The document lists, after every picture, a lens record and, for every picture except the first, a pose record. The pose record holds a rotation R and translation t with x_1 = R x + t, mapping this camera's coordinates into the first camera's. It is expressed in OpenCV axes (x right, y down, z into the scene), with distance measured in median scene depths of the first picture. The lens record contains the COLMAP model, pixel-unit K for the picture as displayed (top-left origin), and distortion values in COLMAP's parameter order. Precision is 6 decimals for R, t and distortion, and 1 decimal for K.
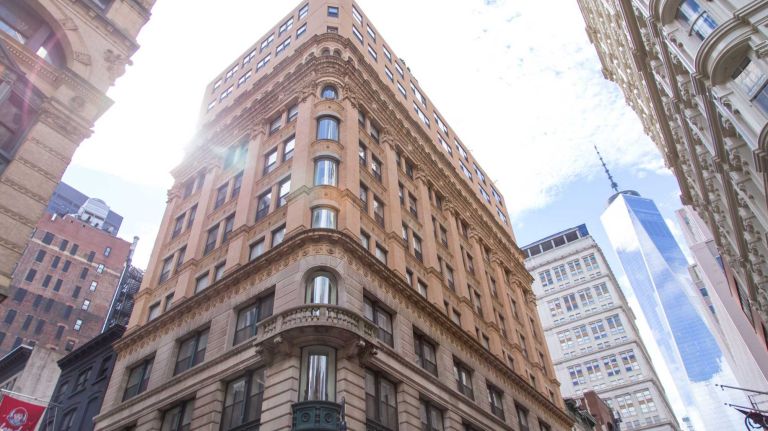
lens RADIAL K [[499.5, 0, 396.5], [0, 499.5, 220.1], [0, 0, 1]] dist [-0.003304, 0.002081]
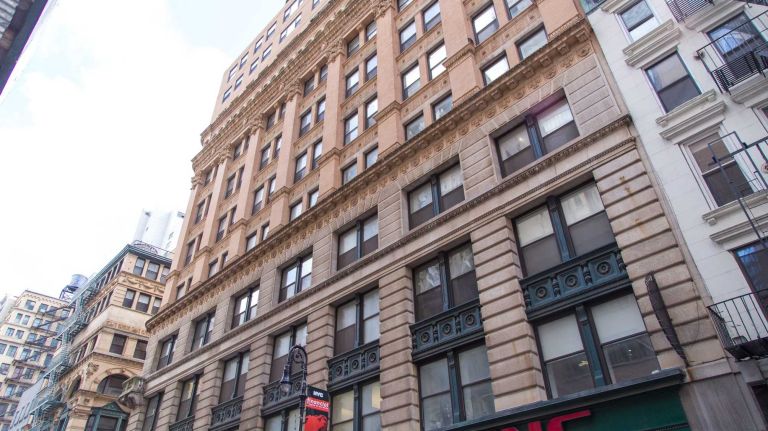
lens RADIAL K [[499.5, 0, 373.6], [0, 499.5, 205.6], [0, 0, 1]] dist [-0.003304, 0.002081]
pose [[0.989843, -0.048340, -0.133693, -0.139463], [0.057563, 0.996158, 0.066005, 0.077076], [0.129989, -0.073030, 0.988822, 0.076690]]
